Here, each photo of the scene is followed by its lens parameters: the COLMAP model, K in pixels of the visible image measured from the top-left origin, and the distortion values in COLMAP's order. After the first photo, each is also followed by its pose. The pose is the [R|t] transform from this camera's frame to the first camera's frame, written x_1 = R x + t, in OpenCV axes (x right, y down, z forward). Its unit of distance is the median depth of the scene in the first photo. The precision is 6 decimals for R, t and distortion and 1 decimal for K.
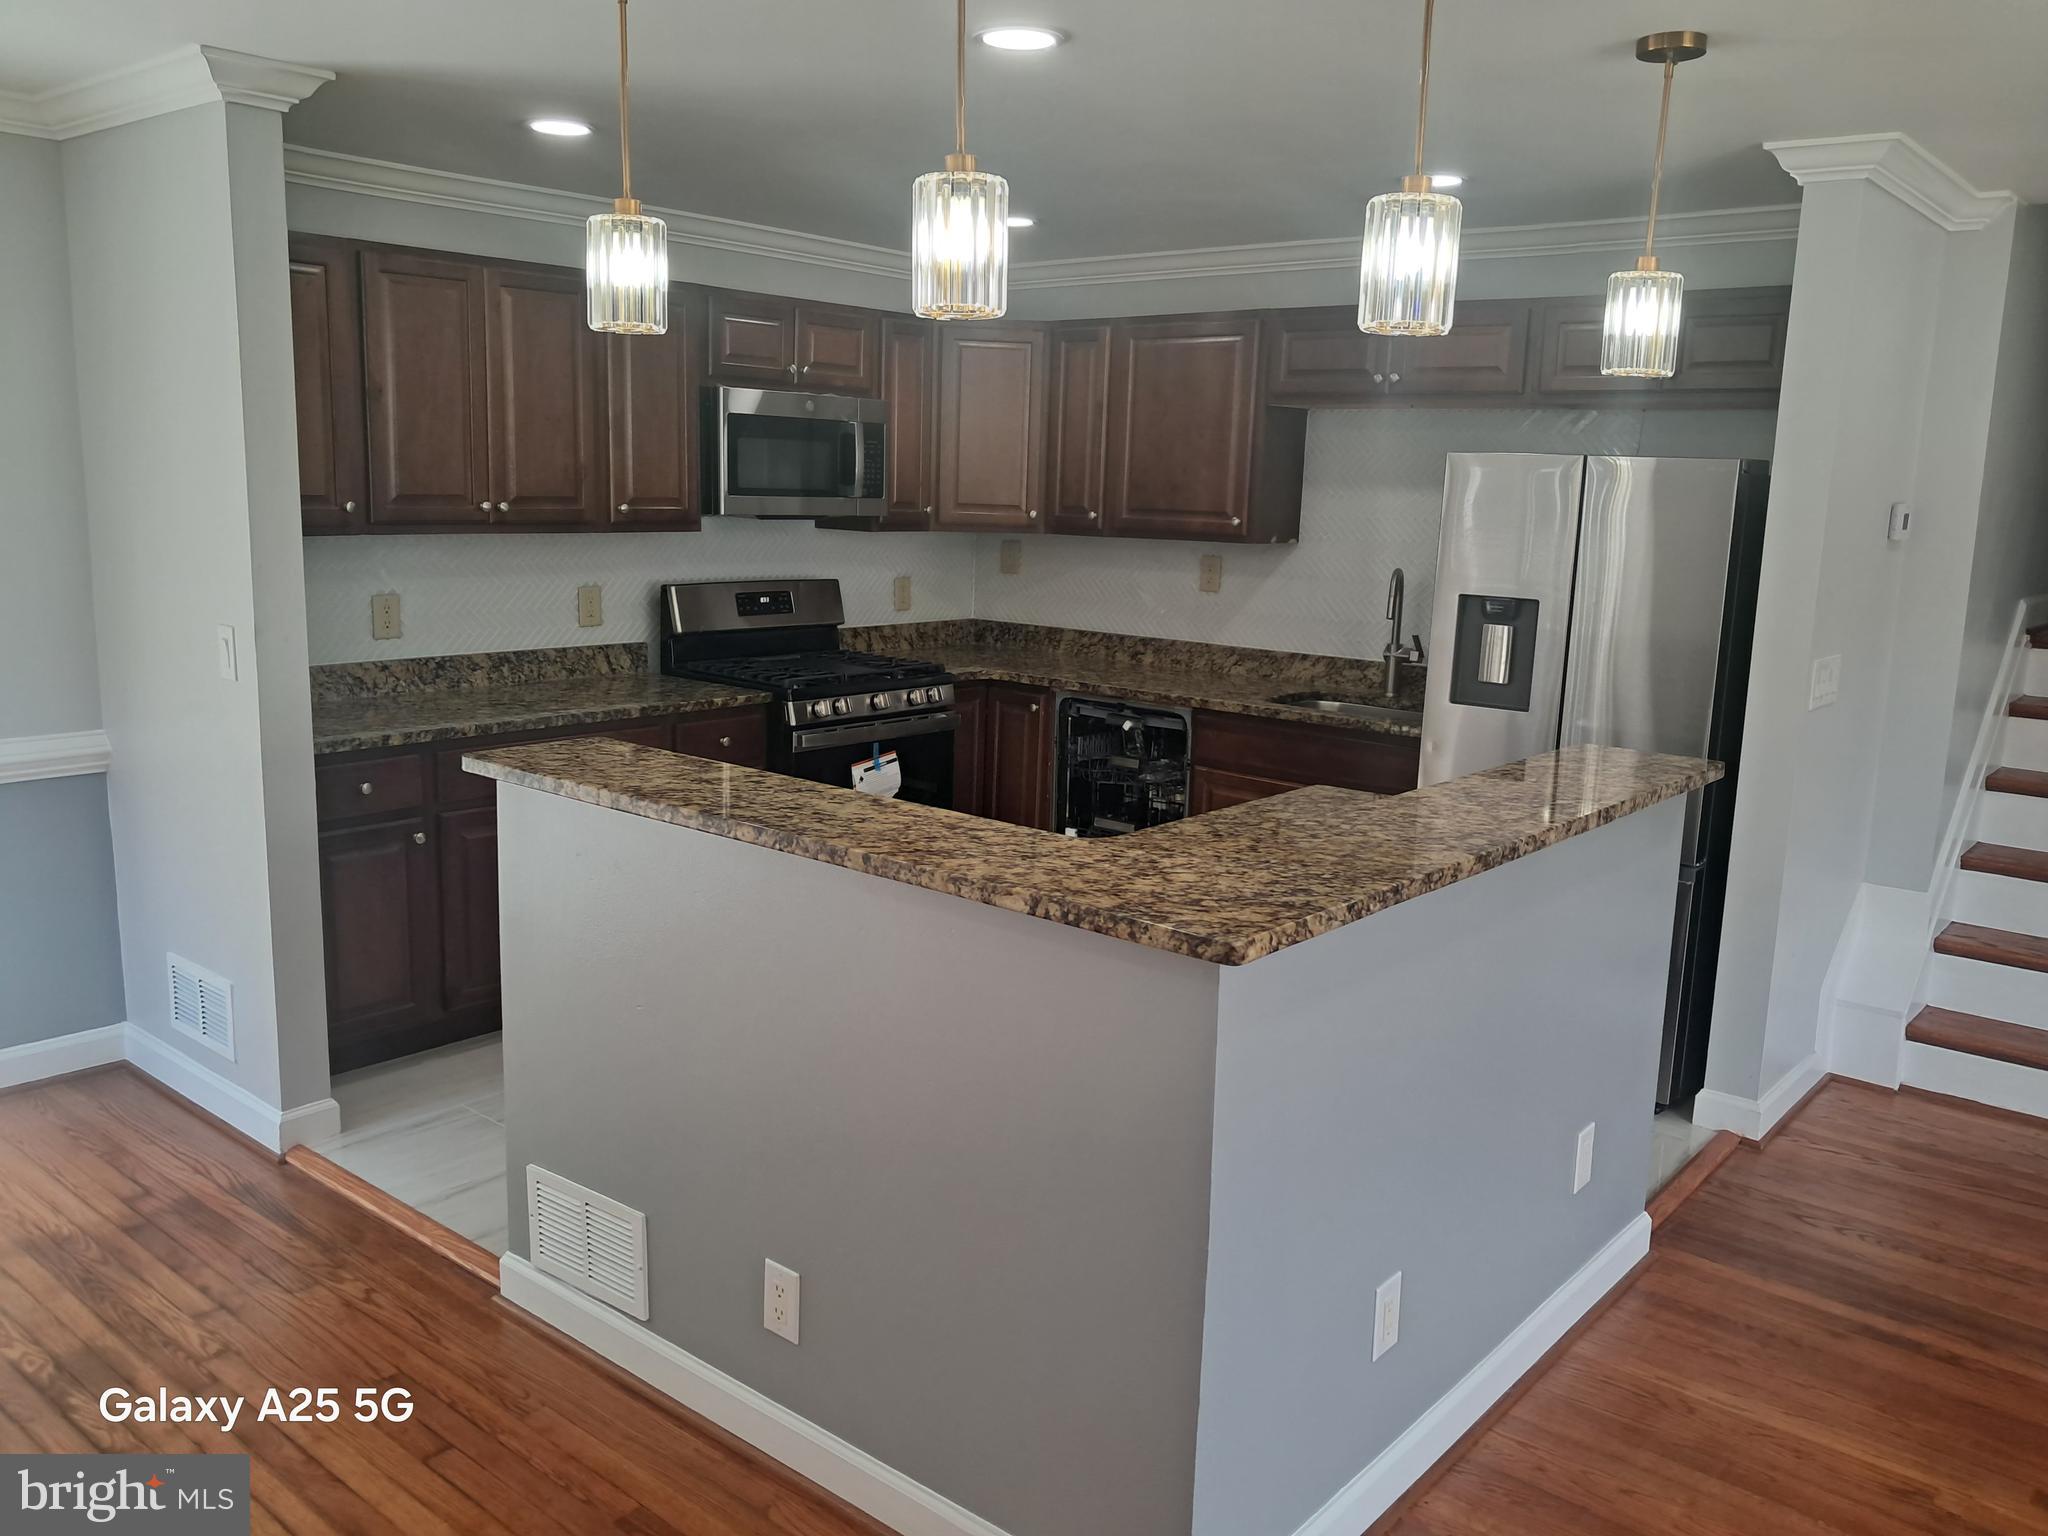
lens RADIAL K [[1606.9, 0, 1024.0], [0, 1606.9, 768.0], [0, 0, 1]] dist [-0.007407, -0.007515]
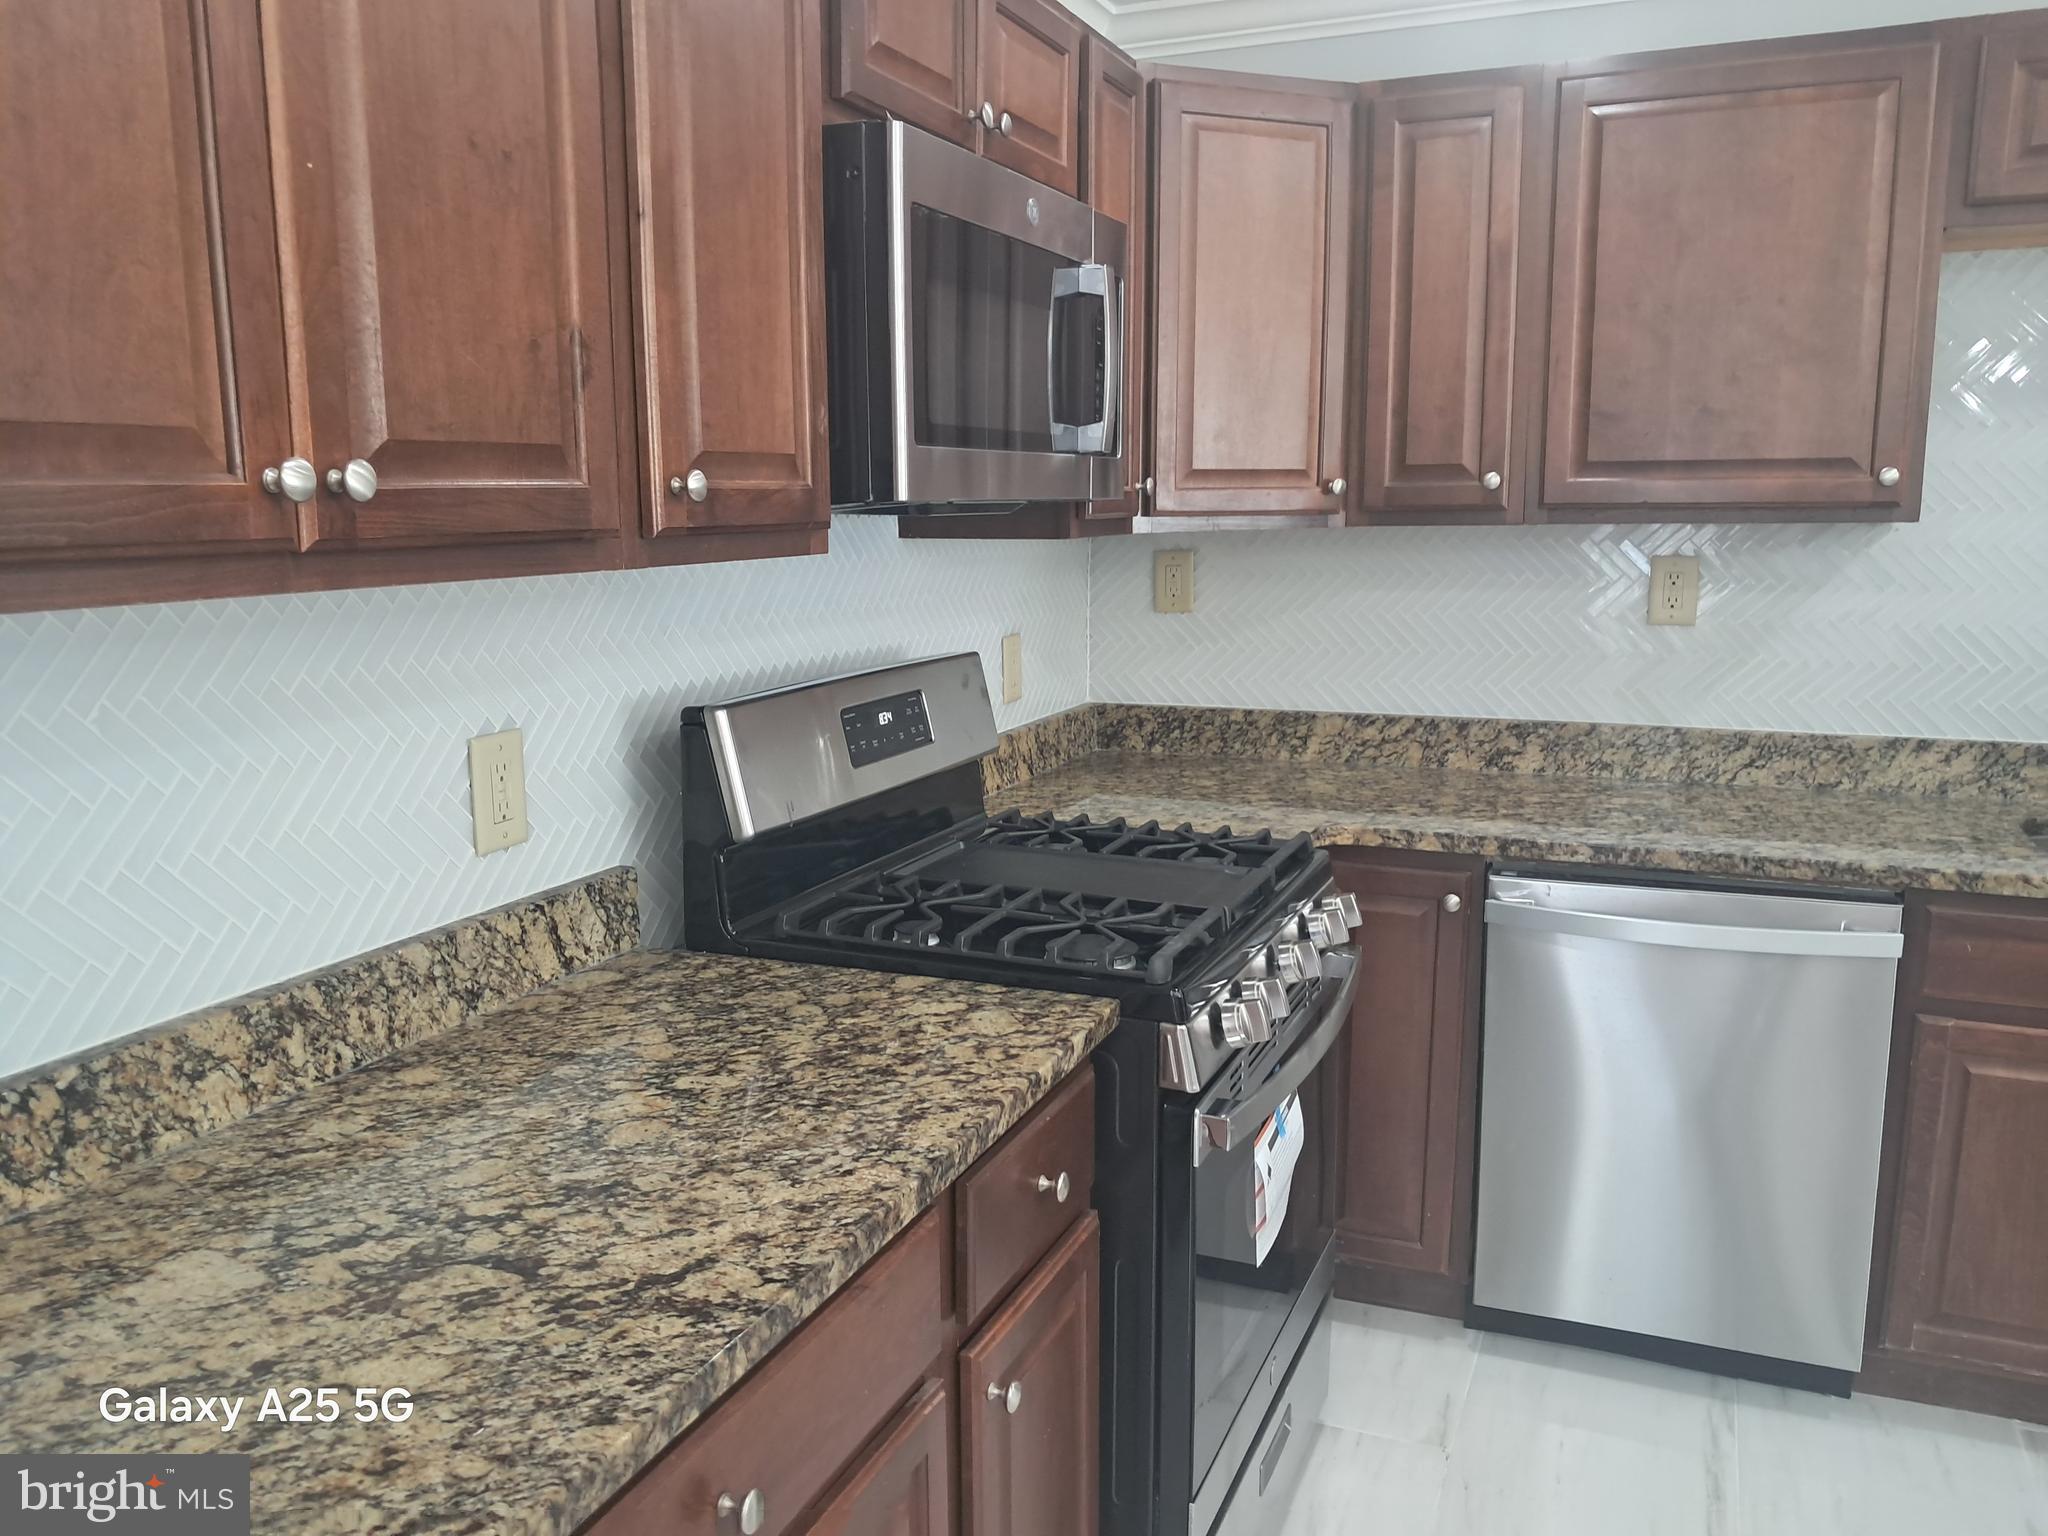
lens RADIAL K [[1619.6, 0, 1024.0], [0, 1619.6, 768.0], [0, 0, 1]] dist [-0.013828, -0.002500]
pose [[0.952298, -0.087861, 0.292247, -0.358693], [0.090577, 0.995880, 0.004253, -0.131253], [-0.291417, 0.022421, 0.956333, 0.870537]]
